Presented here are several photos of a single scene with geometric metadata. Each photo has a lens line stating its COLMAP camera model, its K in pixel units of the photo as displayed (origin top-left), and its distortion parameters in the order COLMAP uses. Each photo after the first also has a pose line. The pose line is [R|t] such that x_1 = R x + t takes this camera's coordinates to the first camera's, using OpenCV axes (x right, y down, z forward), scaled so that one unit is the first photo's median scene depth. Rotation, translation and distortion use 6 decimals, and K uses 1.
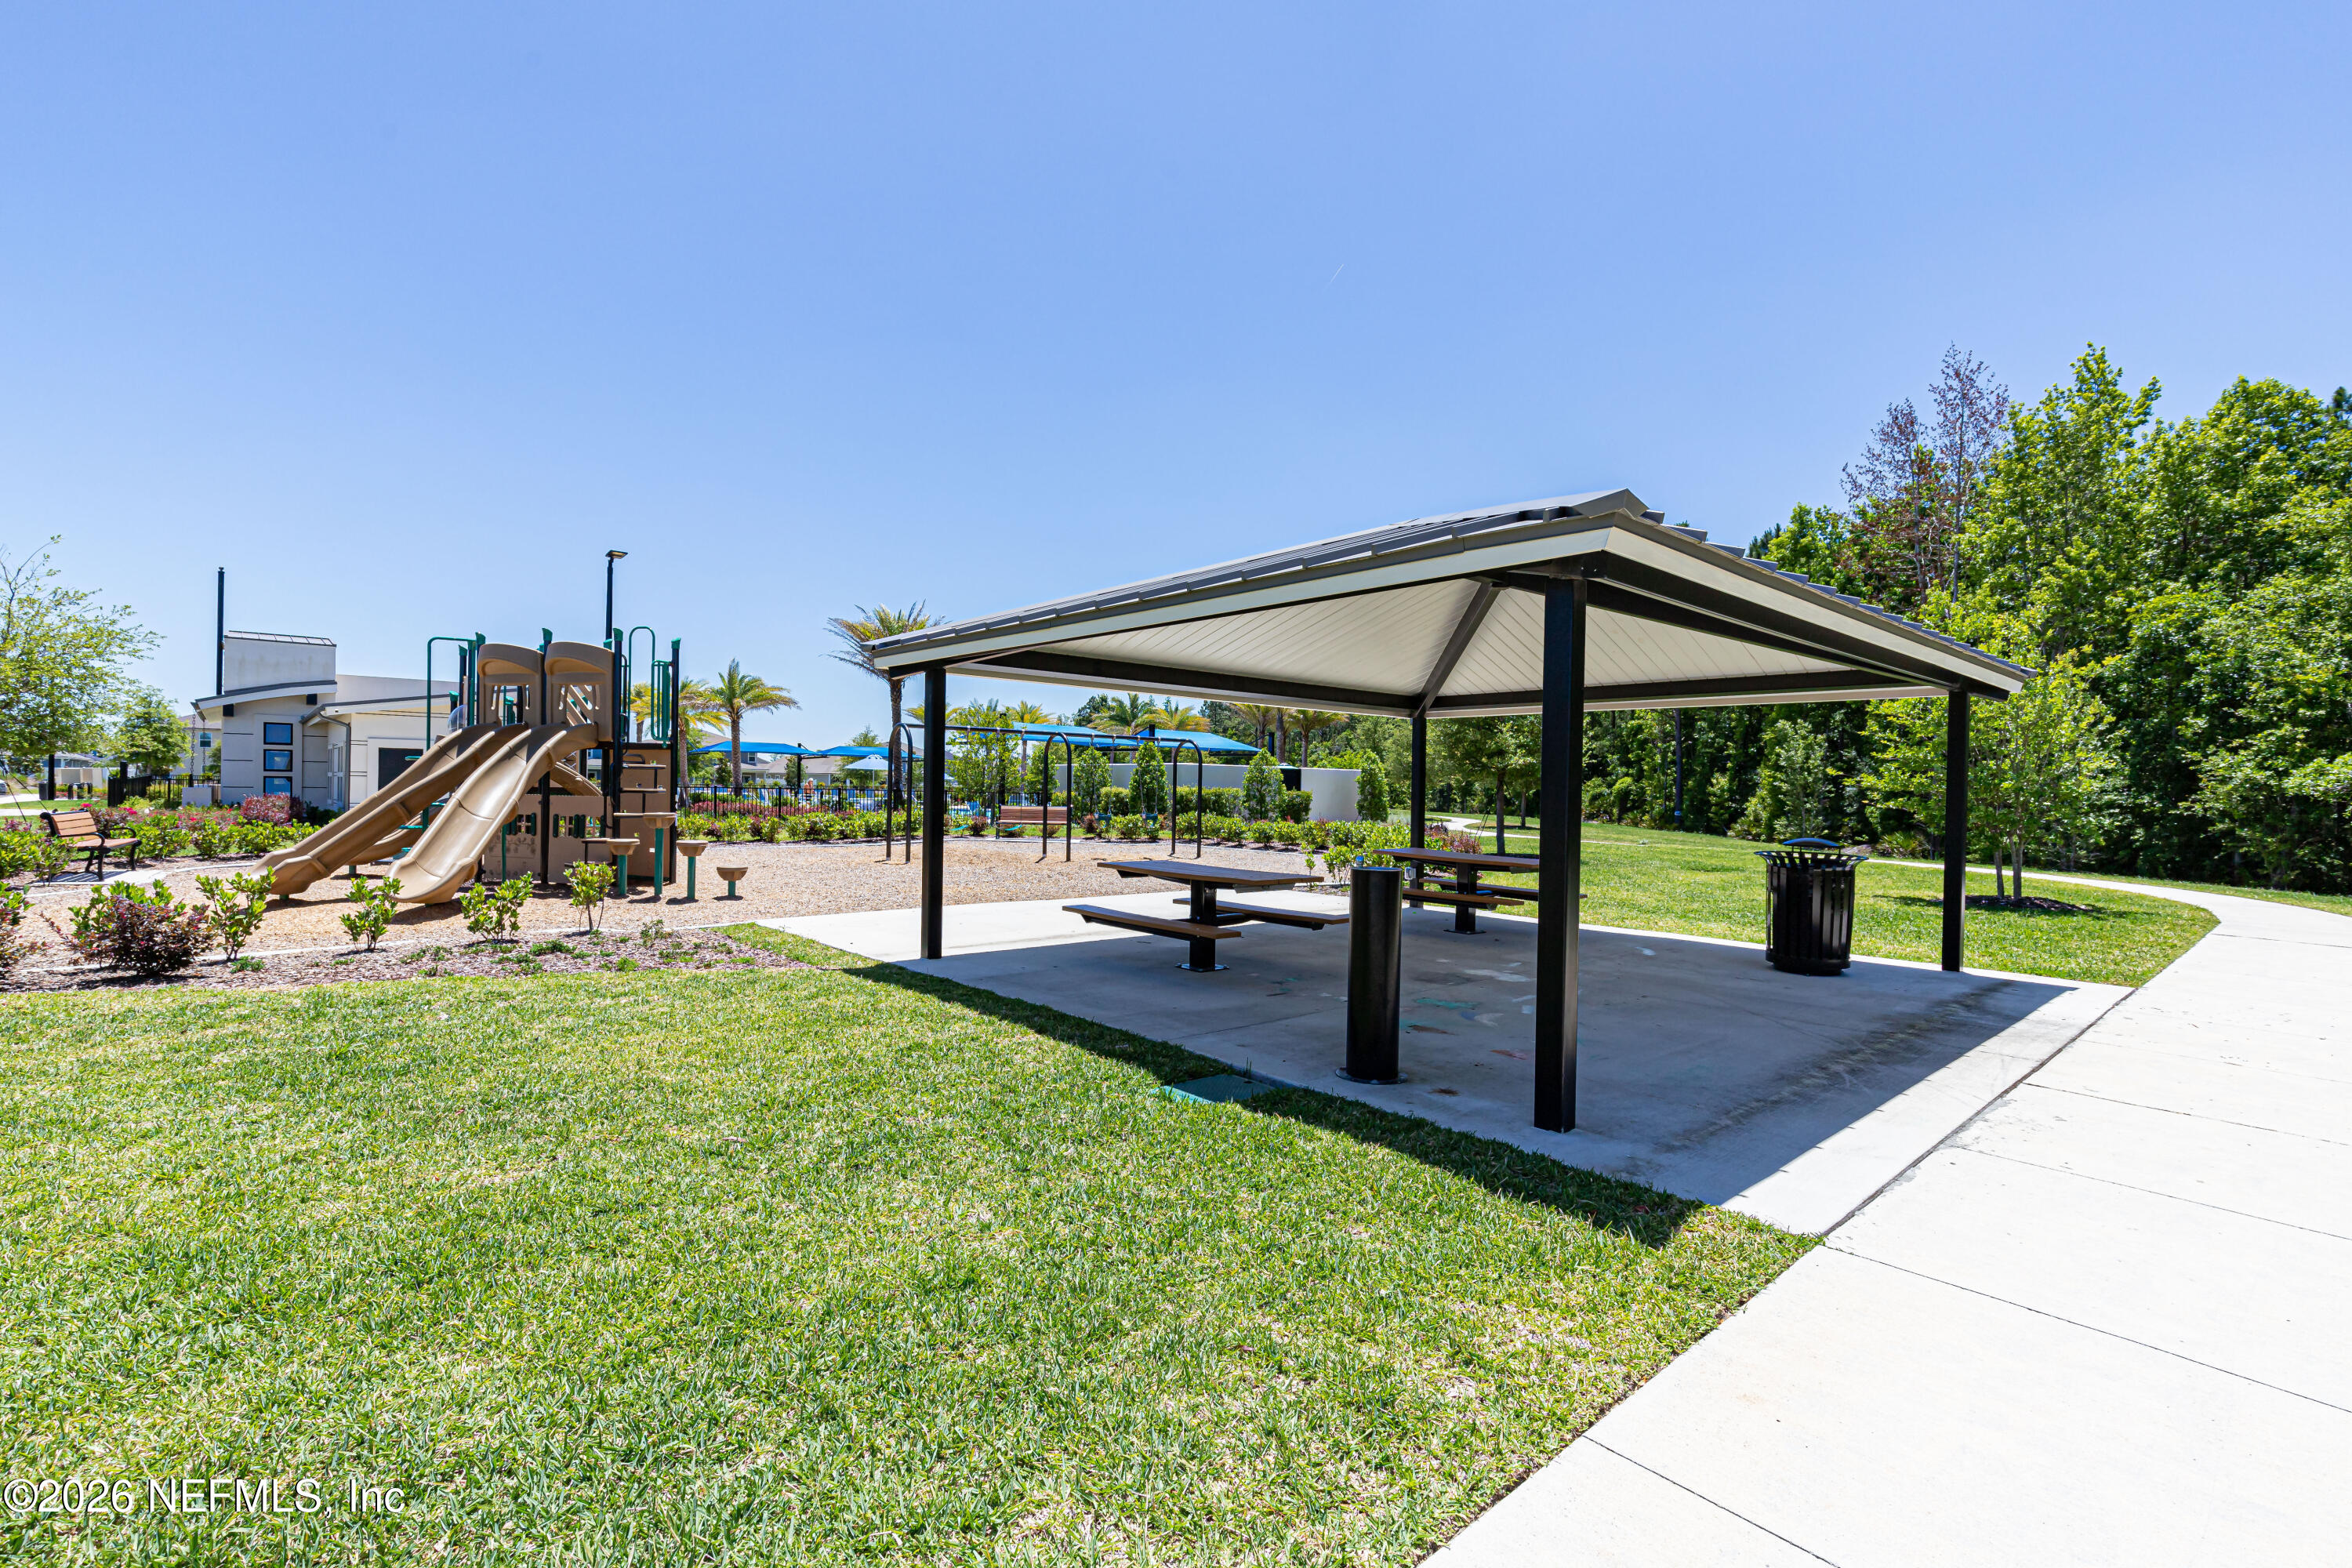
lens RADIAL K [[1059.2, 0, 1181.8], [0, 1059.2, 781.8], [0, 0, 1]] dist [0.014907, 0.000239]
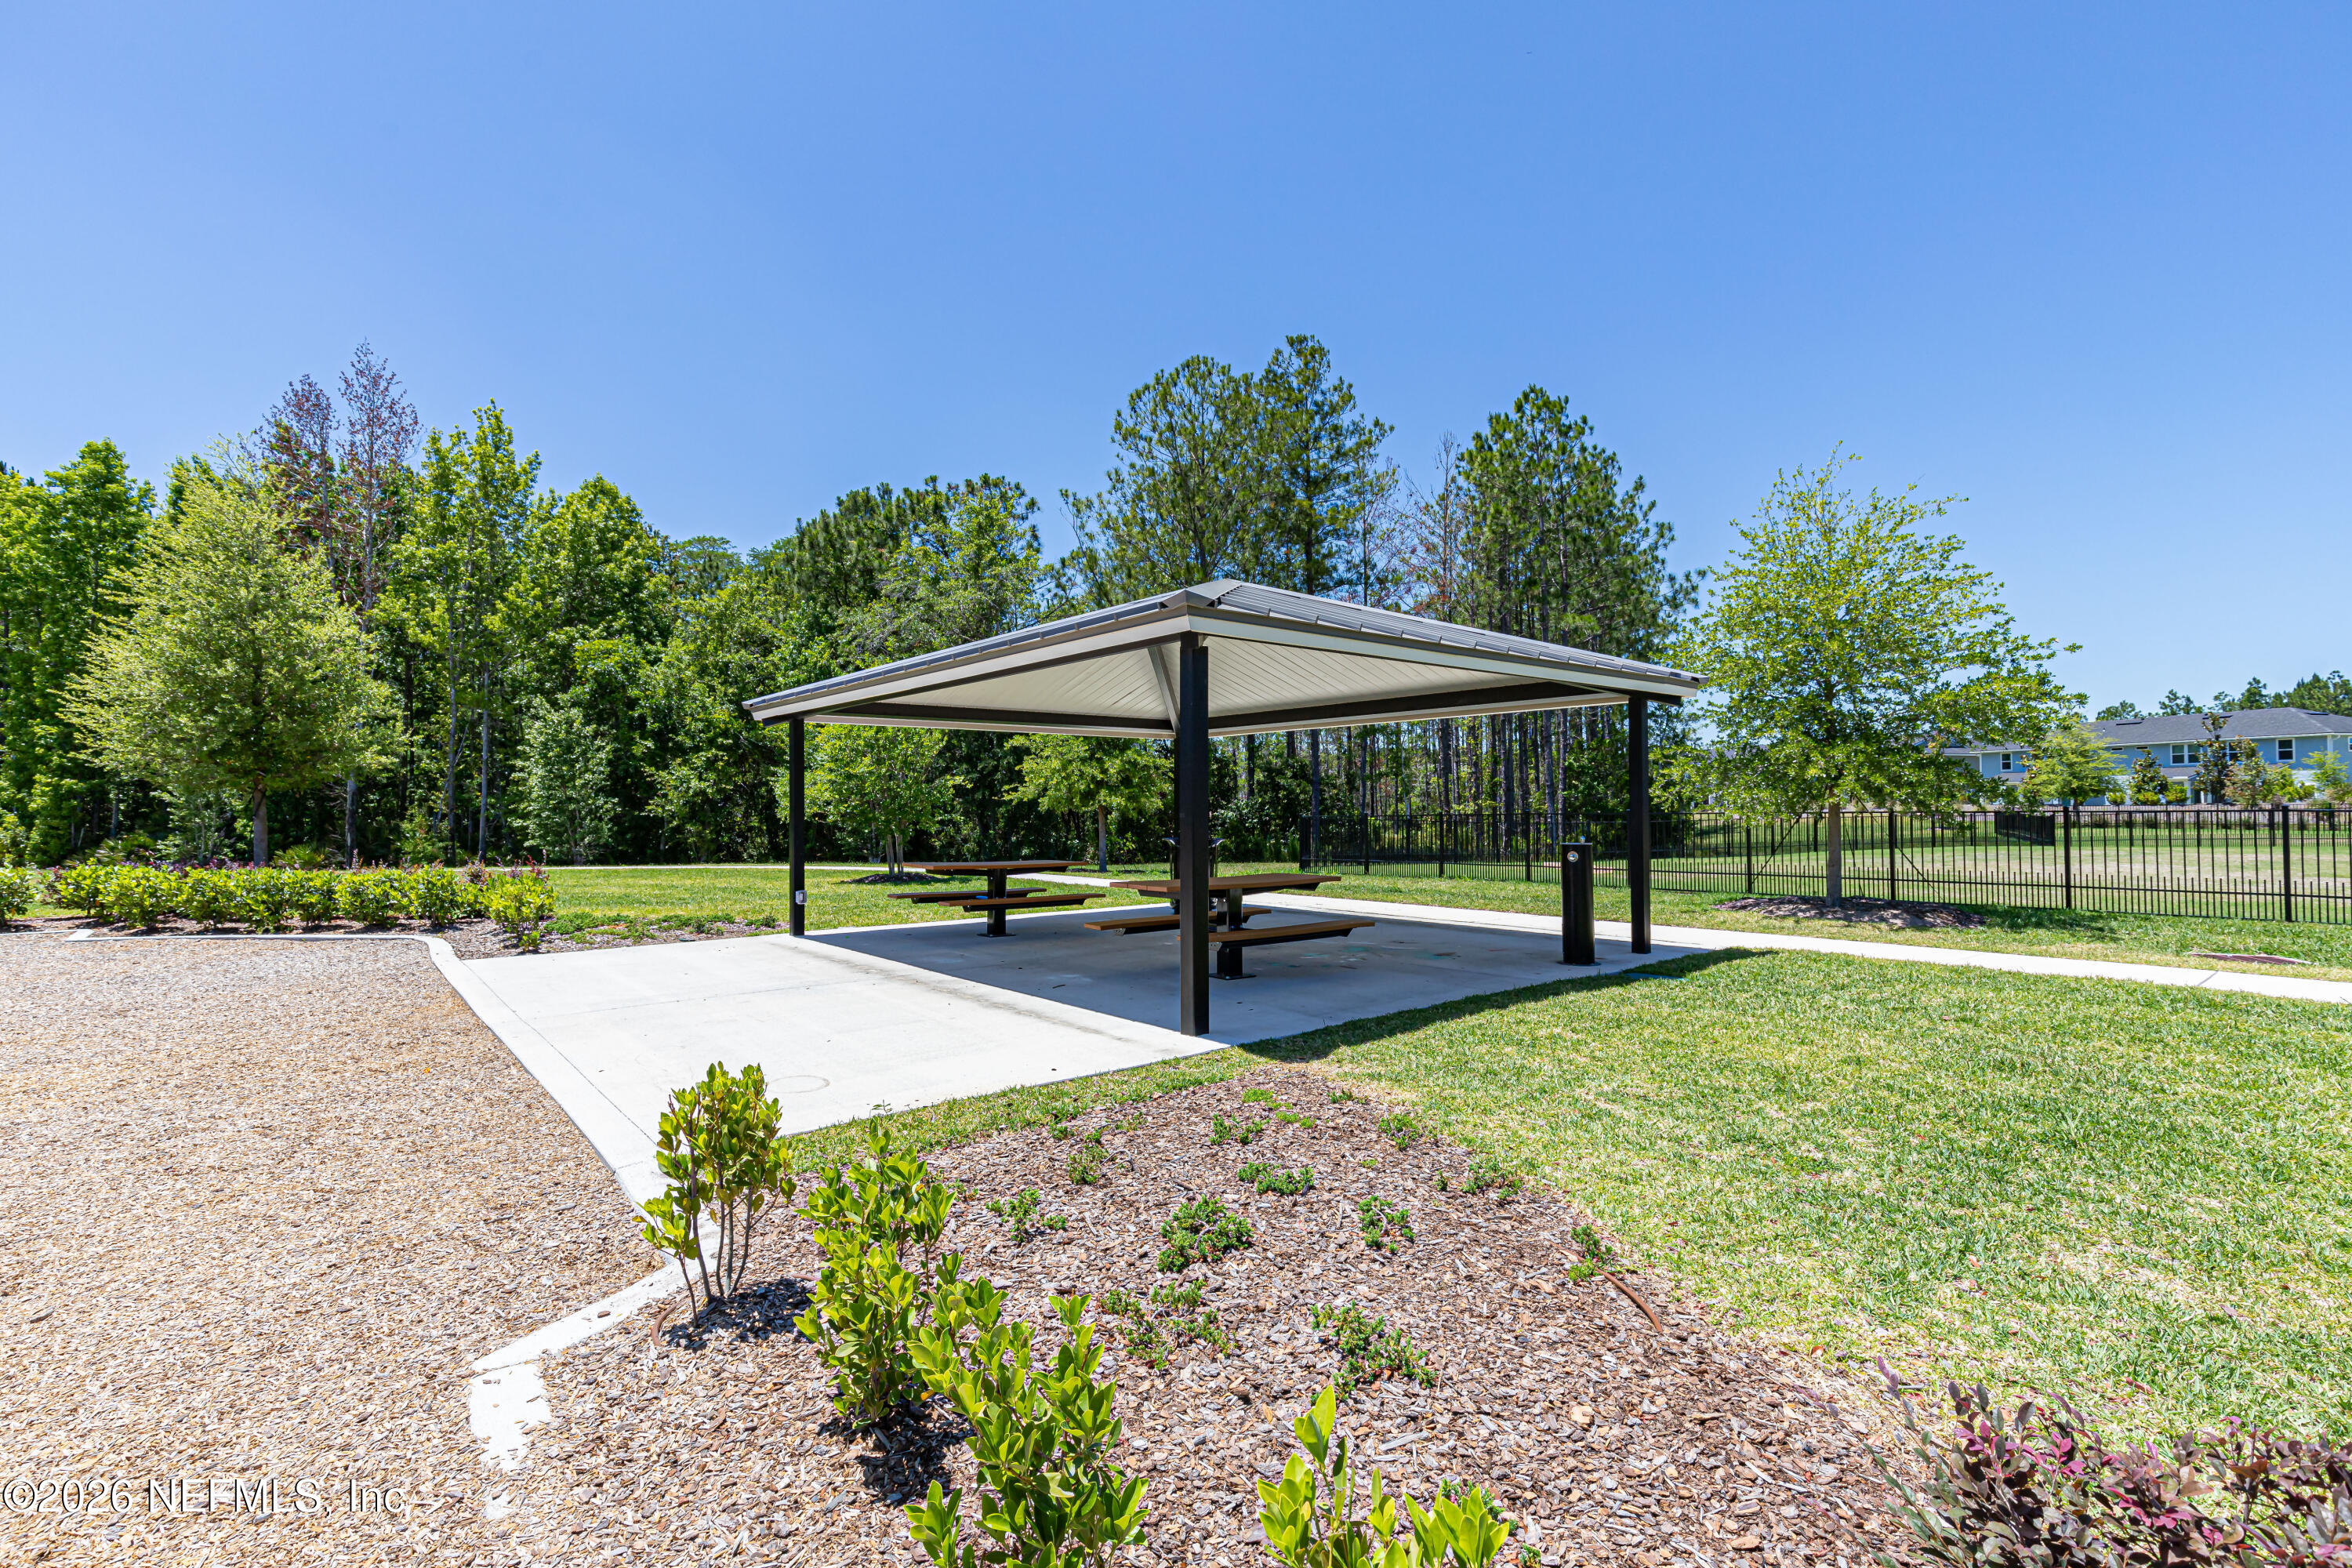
lens RADIAL K [[1059.2, 0, 1181.8], [0, 1059.2, 781.8], [0, 0, 1]] dist [0.014907, 0.000239]
pose [[0.065498, 0.002768, 0.997849, -0.297887], [0.001155, 0.999995, -0.002849, -0.005280], [-0.997852, 0.001339, 0.065495, 0.267809]]
